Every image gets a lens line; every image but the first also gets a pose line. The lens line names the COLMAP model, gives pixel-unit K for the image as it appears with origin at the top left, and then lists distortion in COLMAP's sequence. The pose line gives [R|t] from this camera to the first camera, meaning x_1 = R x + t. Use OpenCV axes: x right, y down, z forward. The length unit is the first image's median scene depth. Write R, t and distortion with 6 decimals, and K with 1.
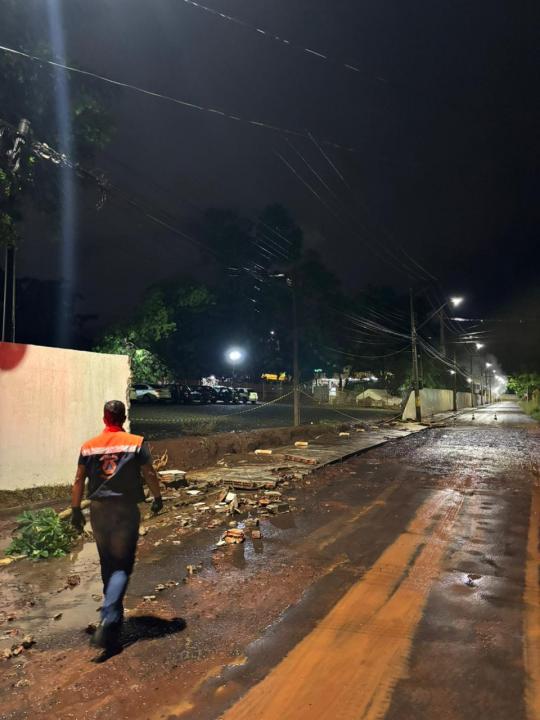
lens RADIAL K [[526.5, 0, 271.8], [0, 526.5, 359.0], [0, 0, 1]] dist [0.005168, 0.000411]
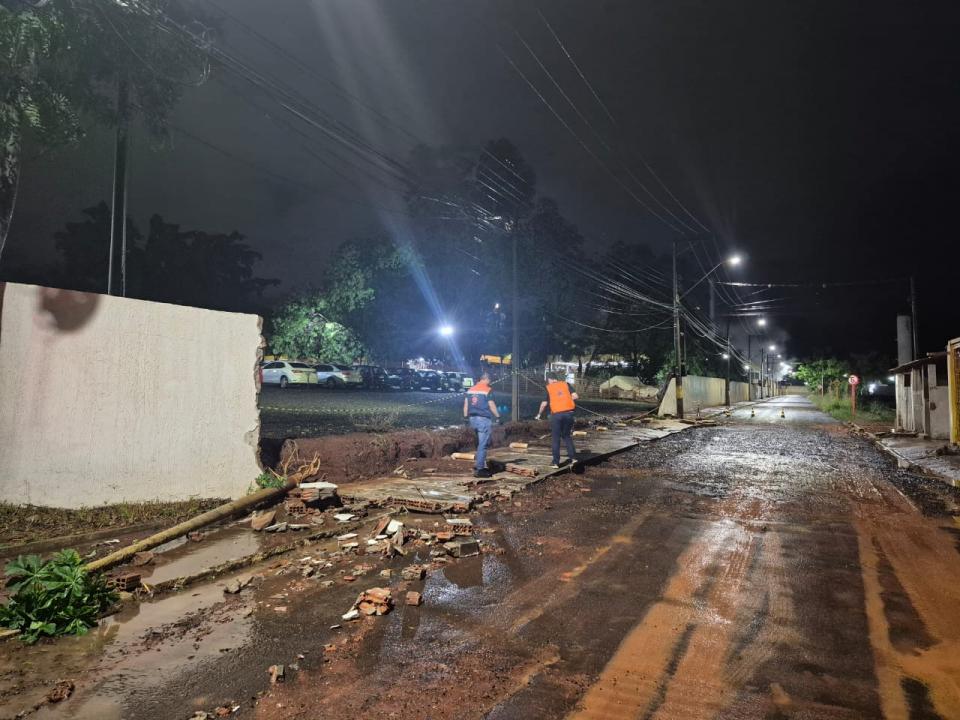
lens RADIAL K [[625.8, 0, 480.0], [0, 625.8, 360.0], [0, 0, 1]] dist [0.041094, -0.034374]
pose [[0.999257, 0.014667, -0.035647, 0.049990], [-0.013556, 0.999421, 0.031220, 0.024466], [0.036084, -0.030714, 0.998877, 0.205284]]
